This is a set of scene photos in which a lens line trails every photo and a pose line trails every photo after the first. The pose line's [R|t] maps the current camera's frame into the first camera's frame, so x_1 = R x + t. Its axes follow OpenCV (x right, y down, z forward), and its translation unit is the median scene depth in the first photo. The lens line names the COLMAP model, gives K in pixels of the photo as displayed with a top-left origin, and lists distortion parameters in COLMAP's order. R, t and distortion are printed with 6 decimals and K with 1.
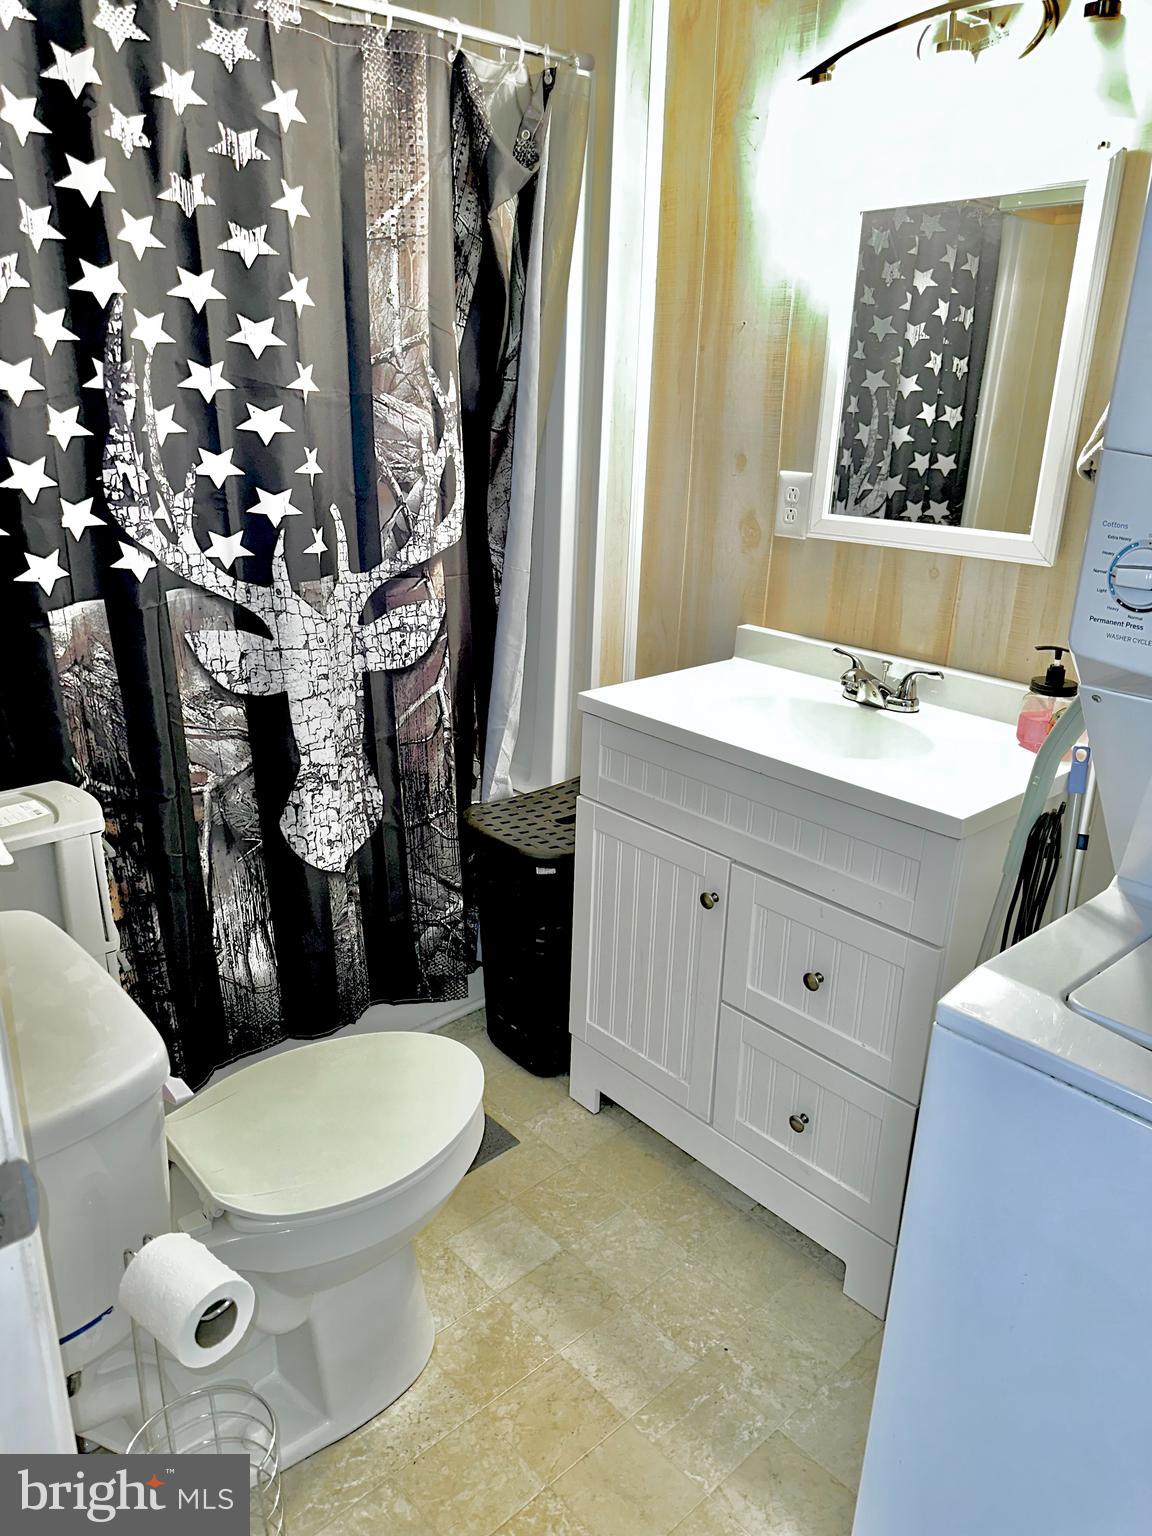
lens RADIAL K [[1091.5, 0, 579.3], [0, 1091.5, 776.1], [0, 0, 1]] dist [0.073390, -0.086058]
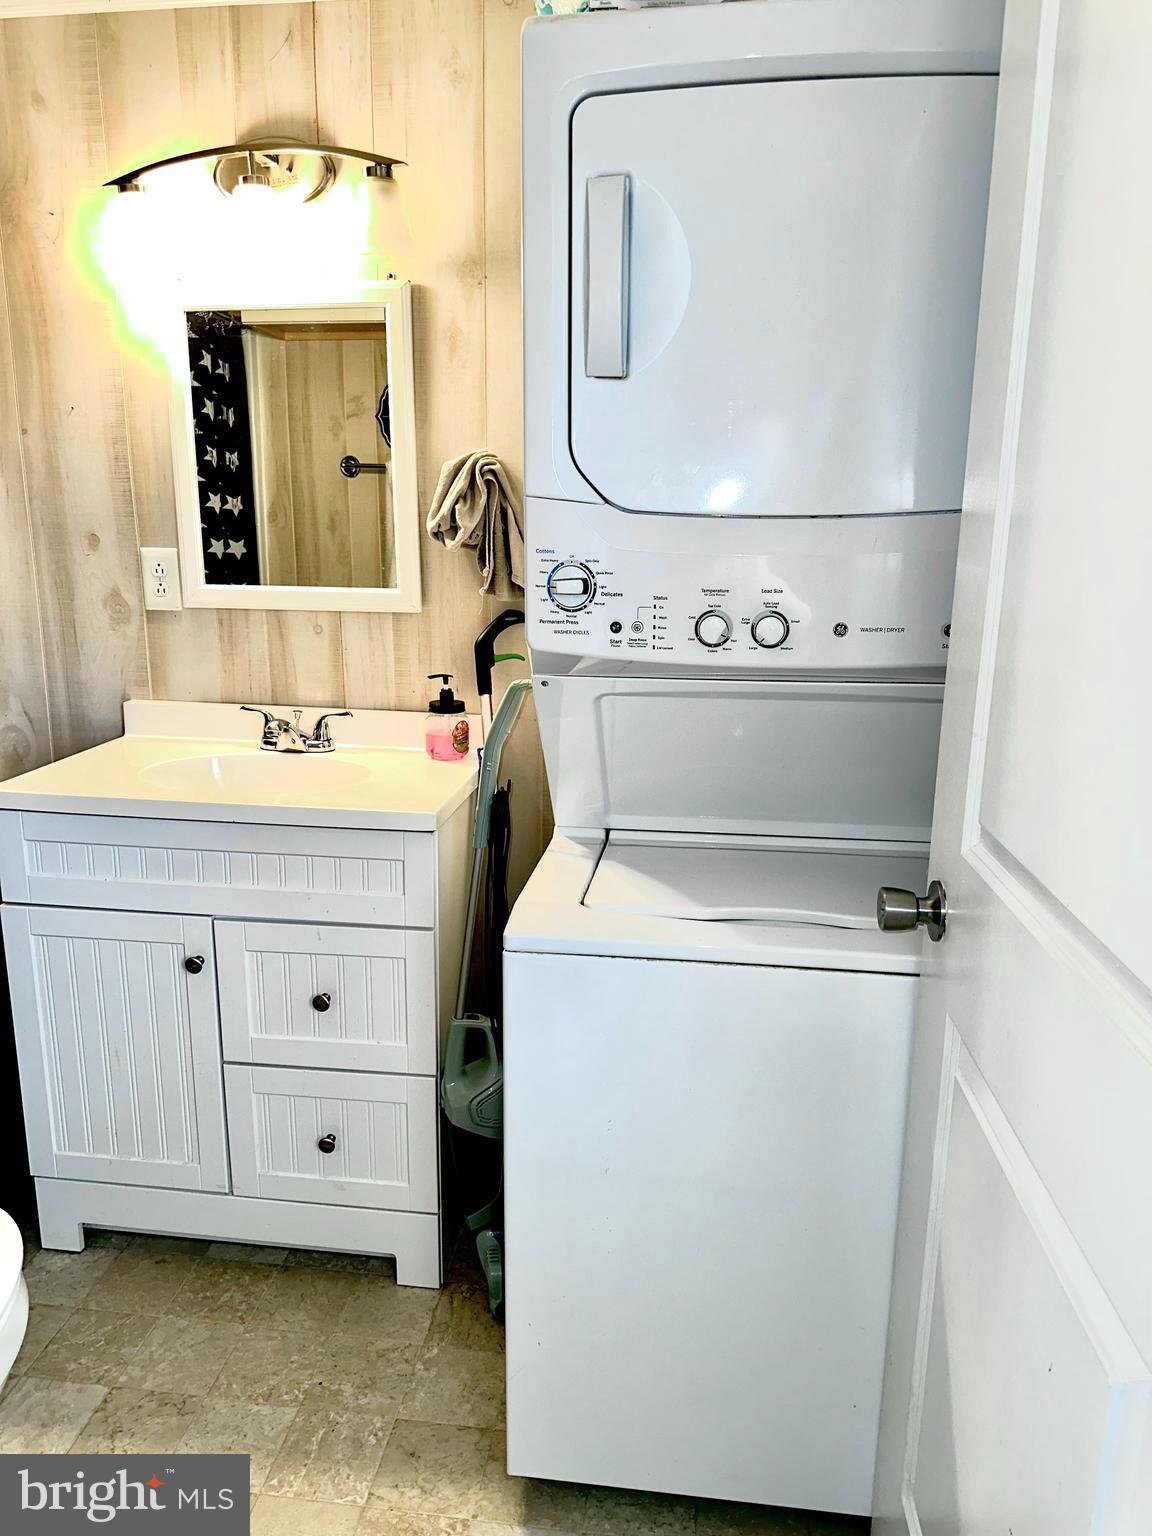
lens RADIAL K [[1110.9, 0, 576.0], [0, 1110.9, 768.0], [0, 0, 1]] dist [0.096064, -0.095534]
pose [[0.770454, -0.163808, 0.616091, -0.205663], [0.225148, 0.974063, -0.022571, 0.040266], [-0.596414, 0.156102, 0.787352, -0.038980]]
